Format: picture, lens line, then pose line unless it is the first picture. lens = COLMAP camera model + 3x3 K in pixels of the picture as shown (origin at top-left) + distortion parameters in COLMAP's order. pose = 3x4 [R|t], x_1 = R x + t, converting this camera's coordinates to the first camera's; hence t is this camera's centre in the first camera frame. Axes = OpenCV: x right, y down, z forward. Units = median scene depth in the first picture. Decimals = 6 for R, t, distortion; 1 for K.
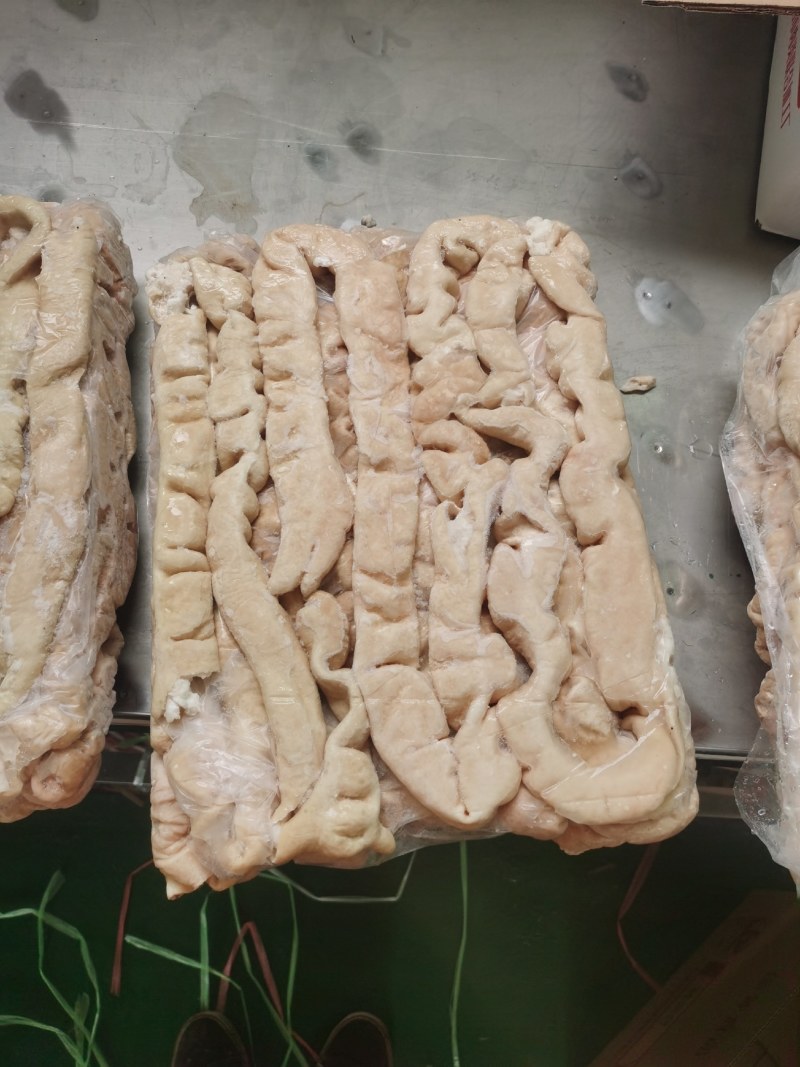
lens RADIAL K [[854.9, 0, 400.0], [0, 854.9, 533.5], [0, 0, 1]] dist [0.033894, -0.042505]
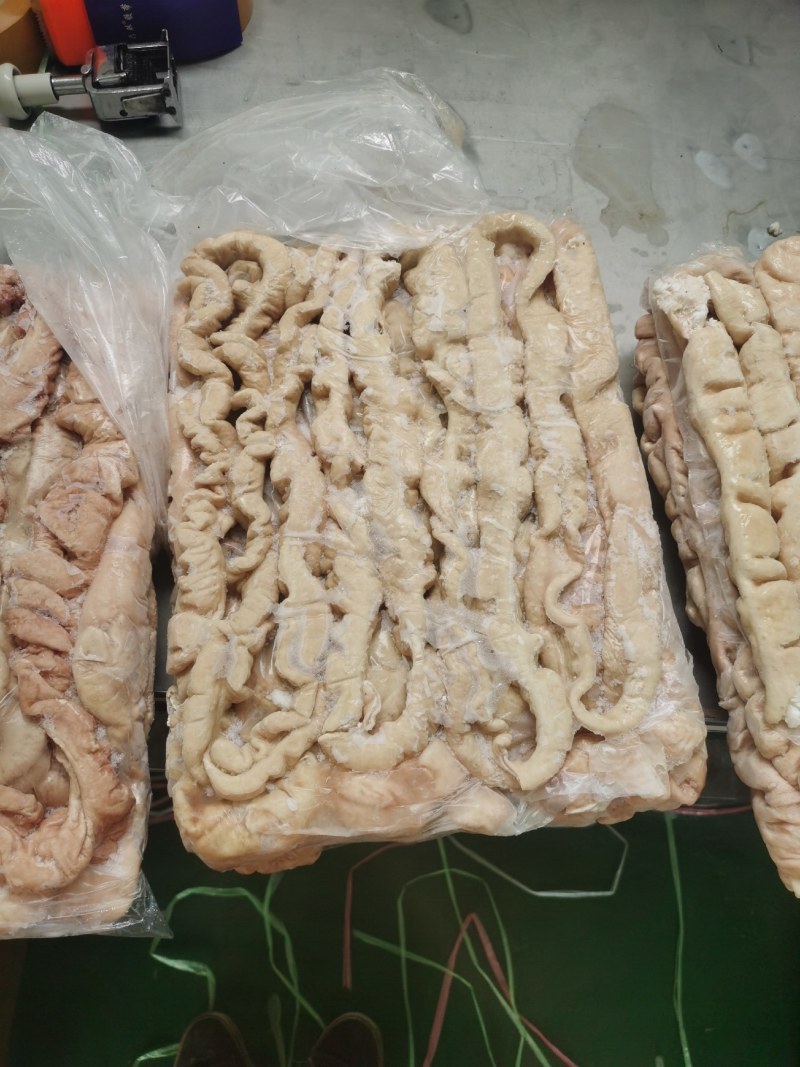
lens RADIAL K [[854.9, 0, 400.0], [0, 854.9, 533.5], [0, 0, 1]] dist [0.033894, -0.042505]
pose [[0.999950, -0.008330, -0.005532, -0.609985], [0.008373, 0.999935, 0.007796, -0.020682], [0.005467, -0.007842, 0.999954, -0.027063]]
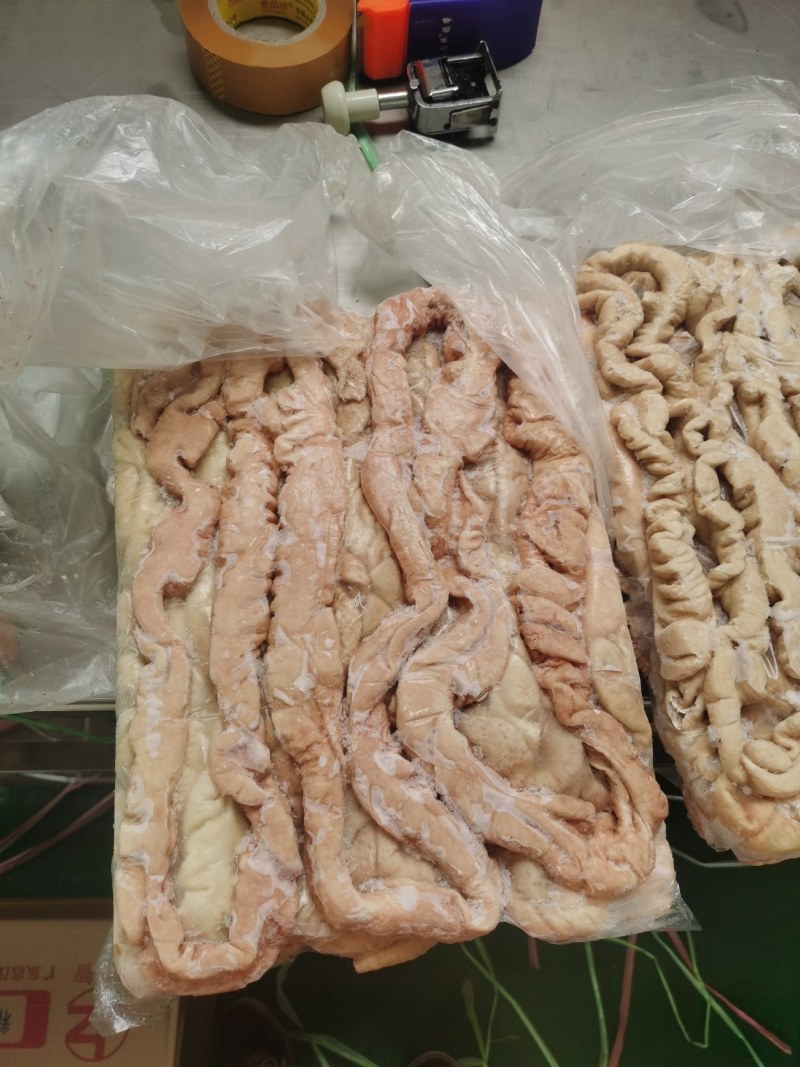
lens RADIAL K [[854.9, 0, 400.0], [0, 854.9, 533.5], [0, 0, 1]] dist [0.033894, -0.042505]
pose [[0.998120, -0.057501, 0.021215, -1.161653], [0.056846, 0.997923, 0.030295, -0.072255], [-0.022913, -0.029032, 0.999316, -0.053005]]
